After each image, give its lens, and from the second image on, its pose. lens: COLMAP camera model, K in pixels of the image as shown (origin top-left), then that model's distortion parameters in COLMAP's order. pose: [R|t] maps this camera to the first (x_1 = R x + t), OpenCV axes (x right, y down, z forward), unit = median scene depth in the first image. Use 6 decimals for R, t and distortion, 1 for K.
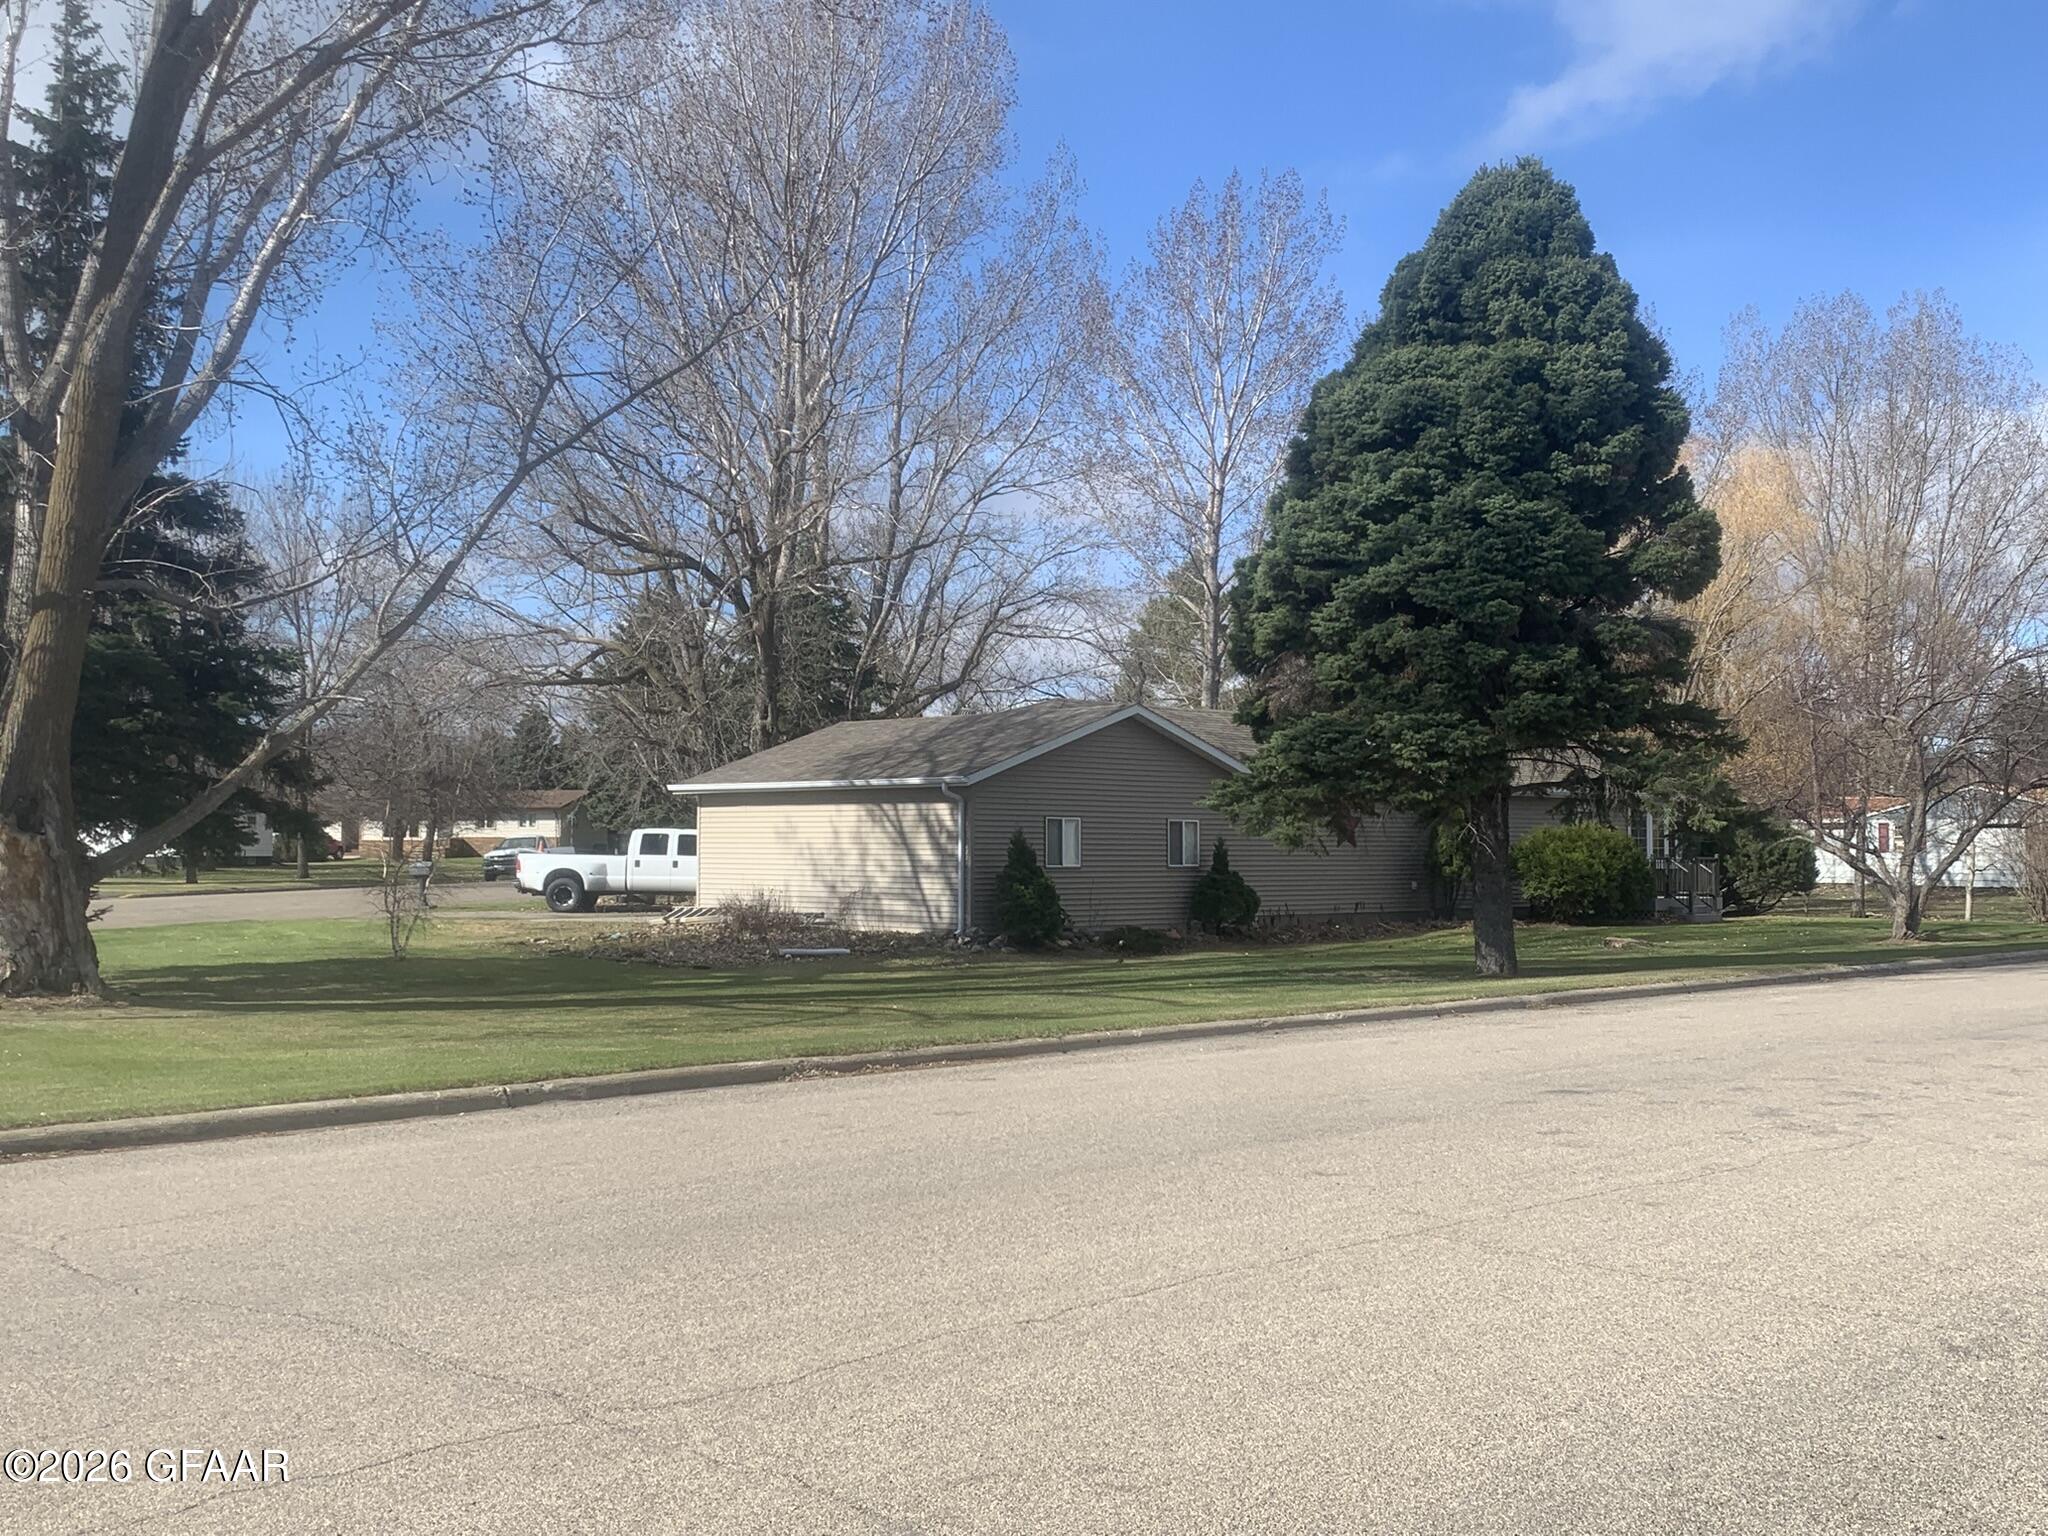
lens RADIAL K [[2100.7, 0, 1025.6], [0, 2100.7, 768.6], [0, 0, 1]] dist [0.022548, 0.000000]
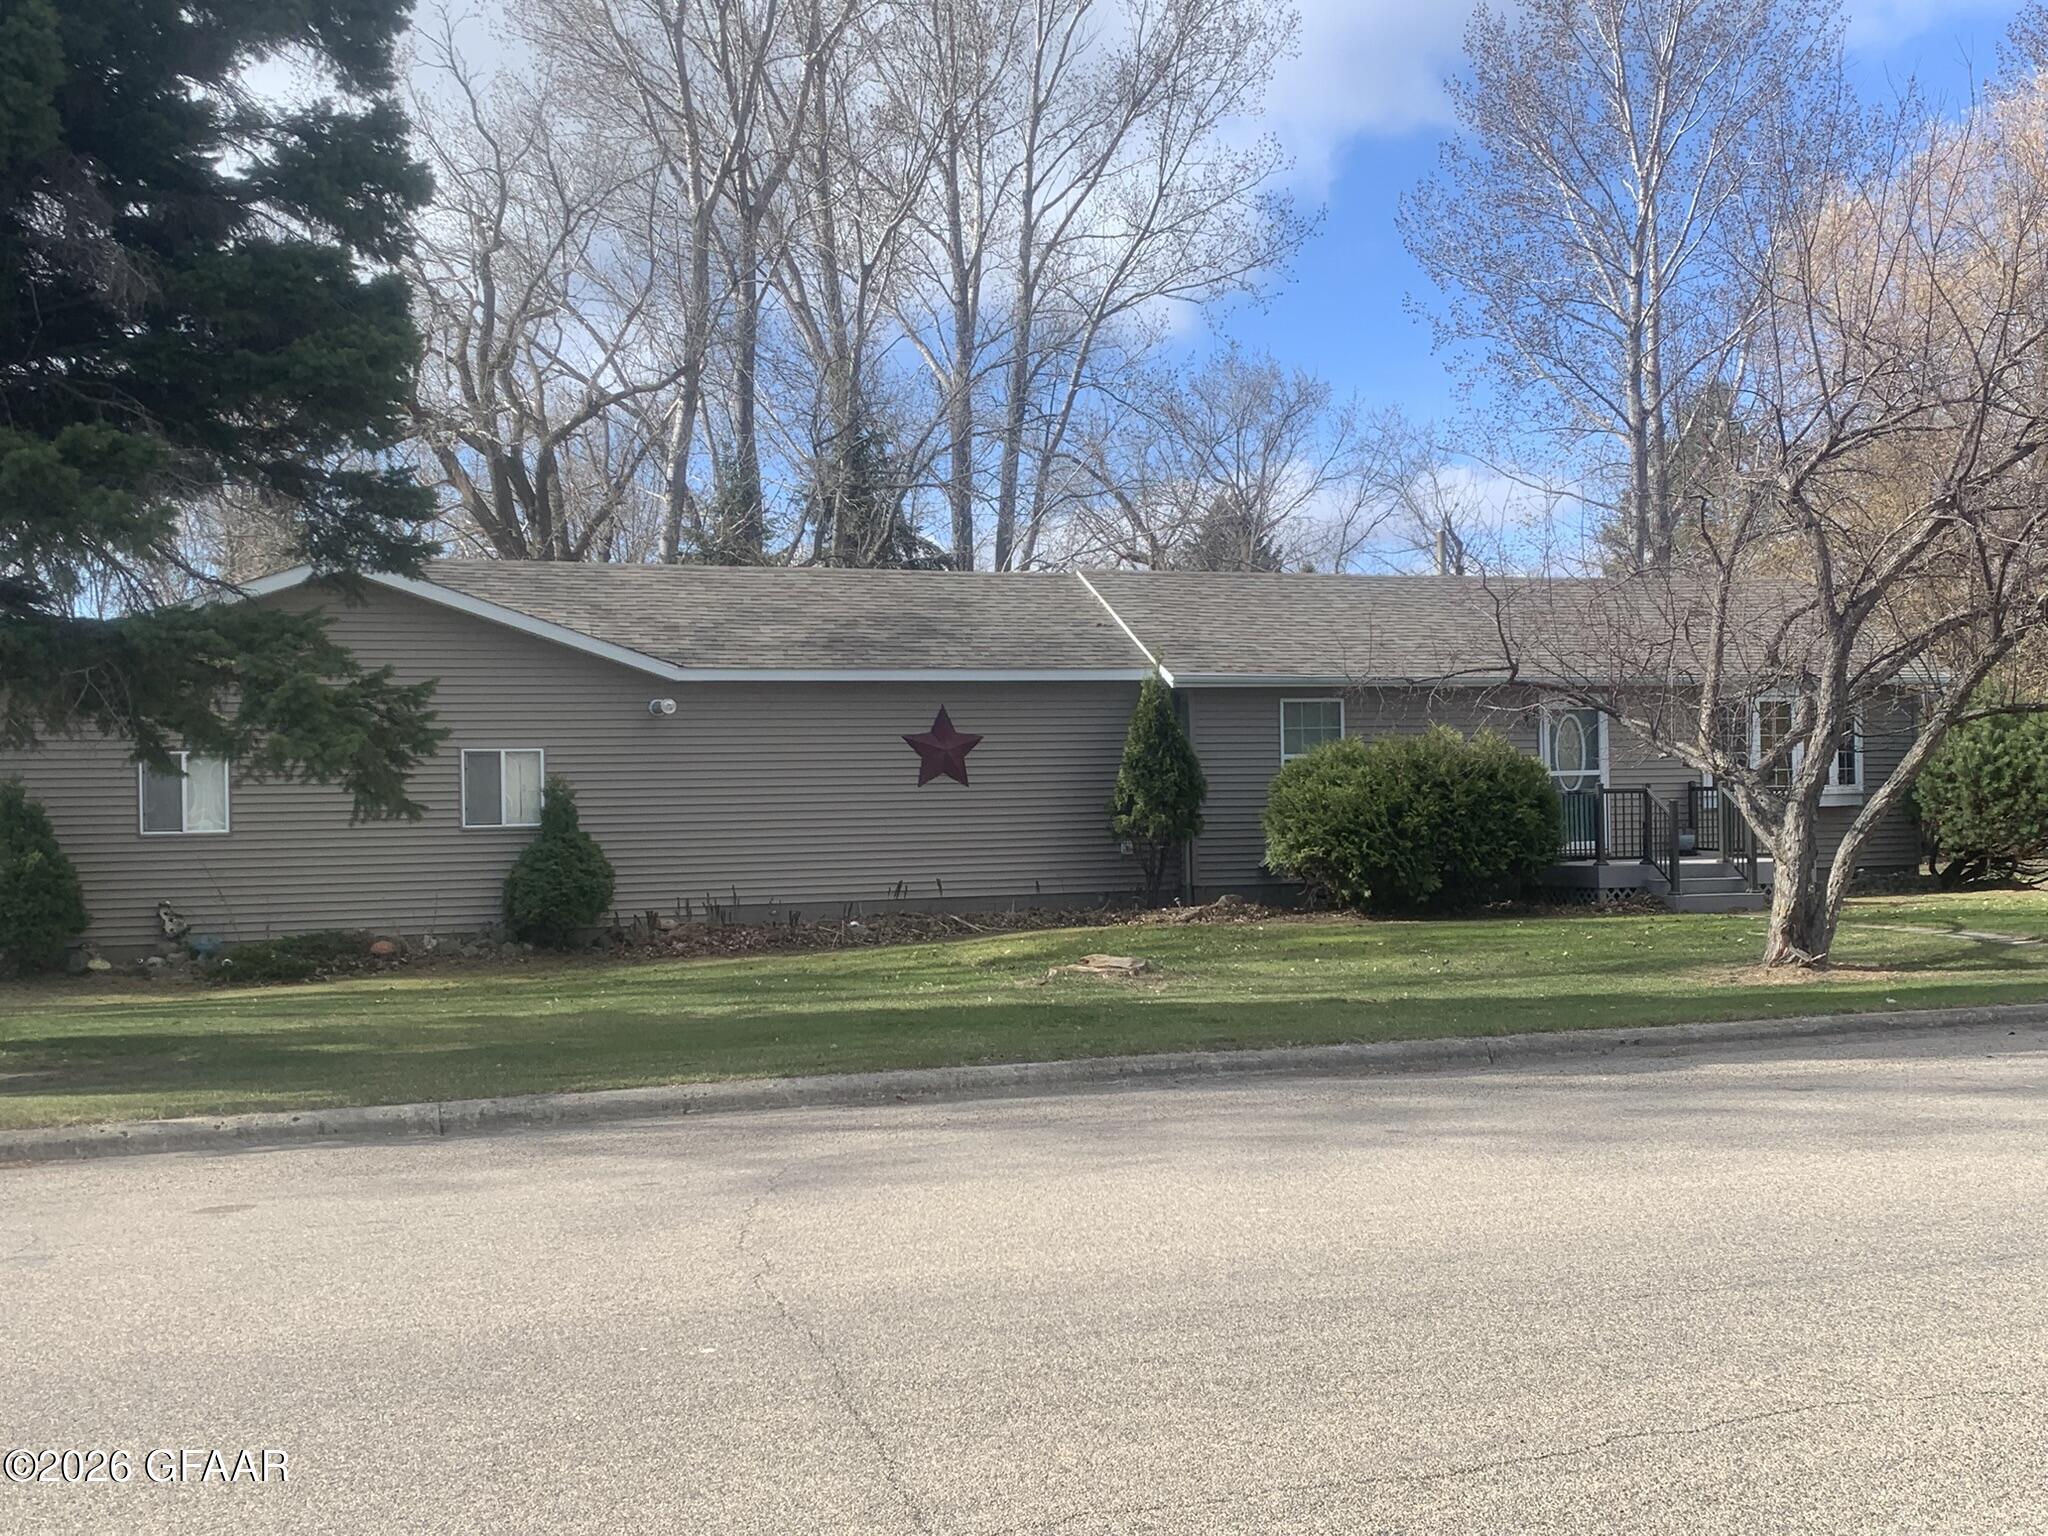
lens RADIAL K [[2100.7, 0, 1022.8], [0, 2100.7, 766.5], [0, 0, 1]] dist [0.022548, 0.000000]
pose [[0.896491, -0.022959, -0.442466, 0.453399], [0.038485, 0.998917, 0.026142, 0.016738], [0.441387, -0.040464, 0.896404, 0.483625]]
